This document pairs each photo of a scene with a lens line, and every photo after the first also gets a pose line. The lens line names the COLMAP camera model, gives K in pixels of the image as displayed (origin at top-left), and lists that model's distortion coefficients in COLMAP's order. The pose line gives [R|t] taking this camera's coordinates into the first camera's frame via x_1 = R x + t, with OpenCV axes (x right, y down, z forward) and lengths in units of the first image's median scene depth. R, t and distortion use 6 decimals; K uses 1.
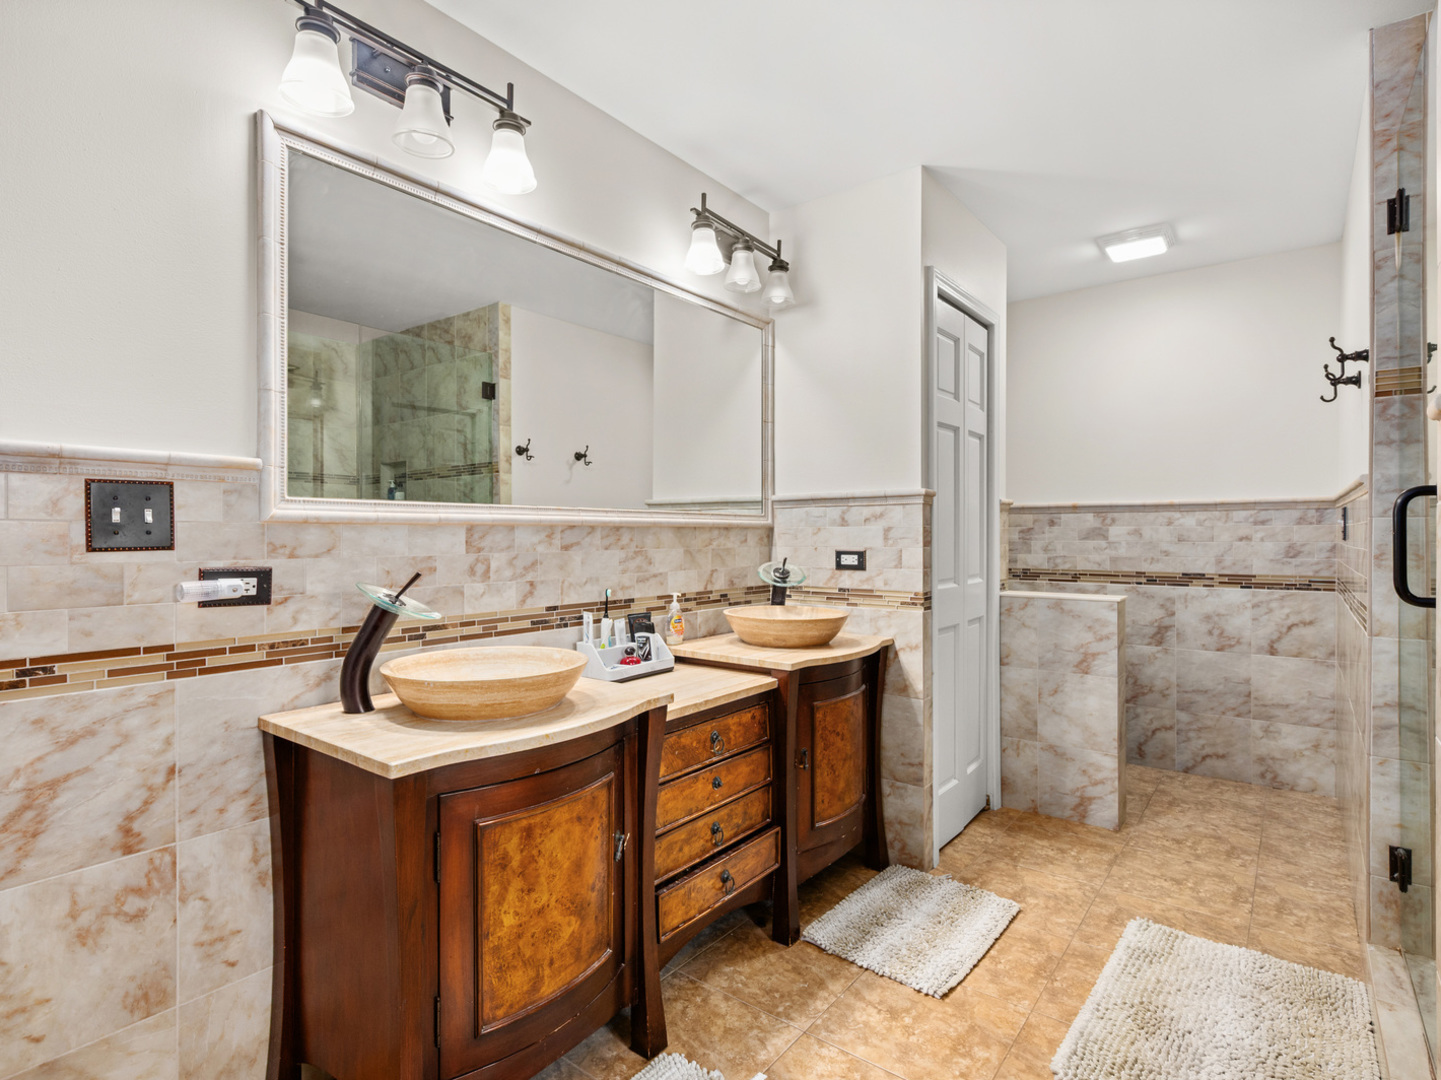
lens RADIAL K [[755.2, 0, 729.4], [0, 755.2, 532.9], [0, 0, 1]] dist [-0.002941, -0.000994]
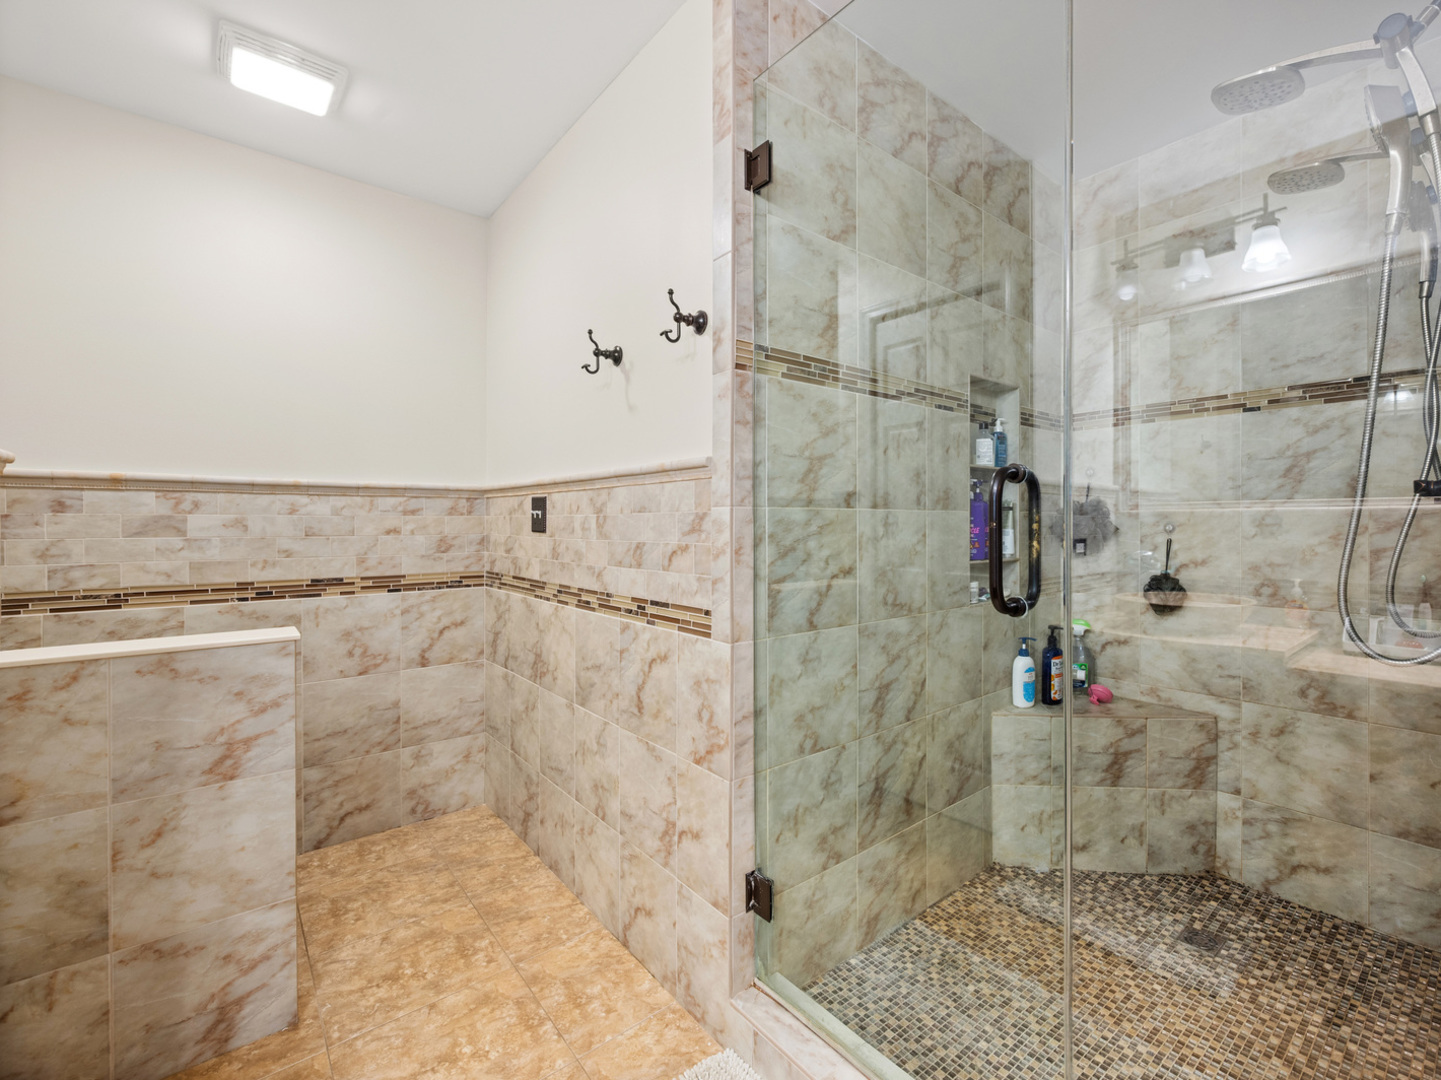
lens RADIAL K [[622.8, 0, 730.4], [0, 622.8, 525.5], [0, 0, 1]] dist [-0.000253, -0.000572]
pose [[0.186616, -0.001444, 0.982432, 0.088592], [0.000454, 0.999999, 0.001384, 0.000311], [-0.982433, 0.000188, 0.186617, 0.526460]]
